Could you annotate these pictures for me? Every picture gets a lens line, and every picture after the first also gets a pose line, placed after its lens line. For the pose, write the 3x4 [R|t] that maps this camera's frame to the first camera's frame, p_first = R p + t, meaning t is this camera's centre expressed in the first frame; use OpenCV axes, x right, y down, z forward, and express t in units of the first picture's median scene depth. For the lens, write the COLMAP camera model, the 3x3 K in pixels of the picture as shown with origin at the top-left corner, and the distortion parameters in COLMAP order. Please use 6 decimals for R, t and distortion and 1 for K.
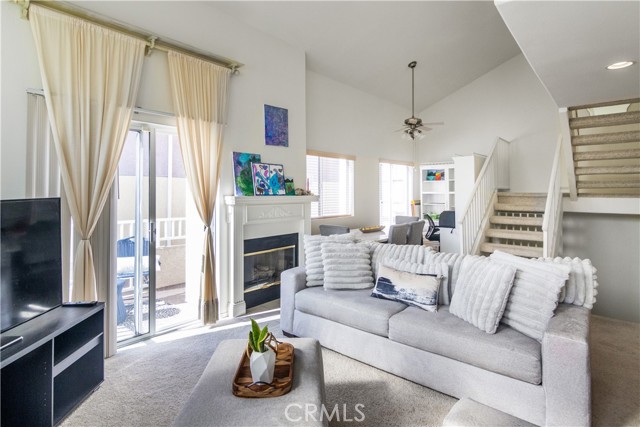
lens RADIAL K [[336.9, 0, 319.9], [0, 336.9, 186.5], [0, 0, 1]] dist [-0.001066, -0.000252]
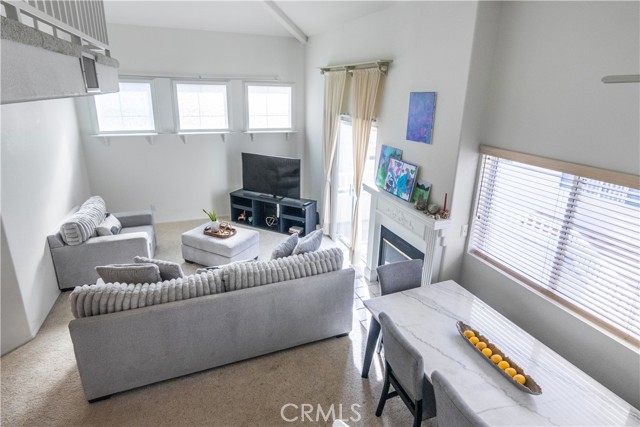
lens RADIAL K [[336.9, 0, 319.9], [0, 336.9, 186.5], [0, 0, 1]] dist [-0.001066, -0.000252]
pose [[-0.465352, 0.231007, -0.854449, 0.762931], [-0.014133, 0.963280, 0.268128, -0.250684], [0.885013, 0.136850, -0.444999, 1.264159]]
